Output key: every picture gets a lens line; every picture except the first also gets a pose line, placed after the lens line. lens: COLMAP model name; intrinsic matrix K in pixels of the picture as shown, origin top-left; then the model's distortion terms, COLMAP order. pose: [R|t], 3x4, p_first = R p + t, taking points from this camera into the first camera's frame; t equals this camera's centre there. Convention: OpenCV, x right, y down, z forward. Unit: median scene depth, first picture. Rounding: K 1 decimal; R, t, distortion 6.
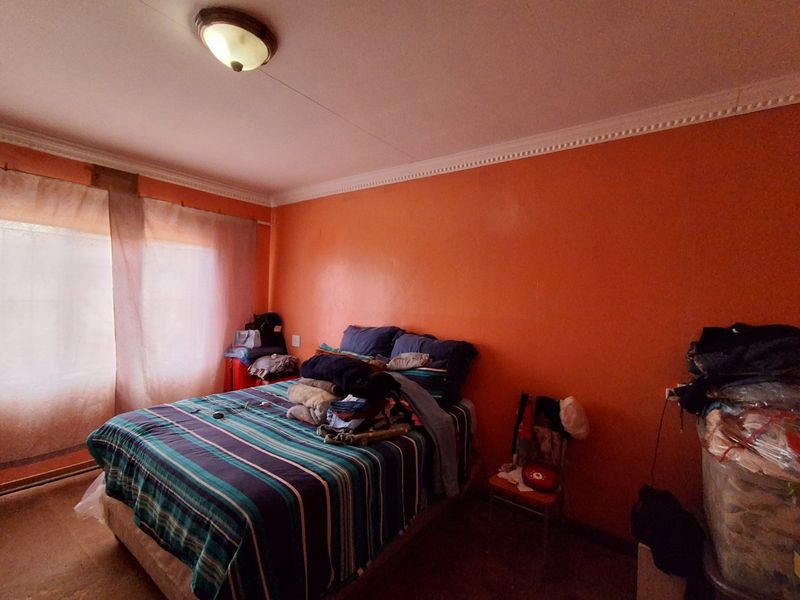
lens RADIAL K [[370.2, 0, 400.0], [0, 370.2, 300.0], [0, 0, 1]] dist [0.024822, 0.000016]
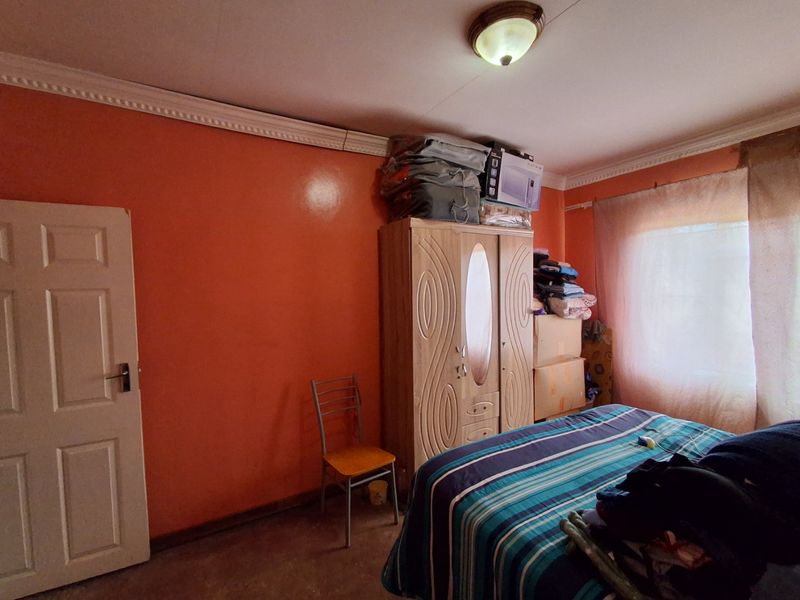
lens RADIAL K [[370.2, 0, 400.0], [0, 370.2, 300.0], [0, 0, 1]] dist [0.024822, 0.000016]
pose [[-0.396452, 0.011773, -0.917980, 0.465621], [-0.009306, 0.999815, 0.016842, 0.003484], [0.918008, 0.015220, -0.396269, 0.884056]]
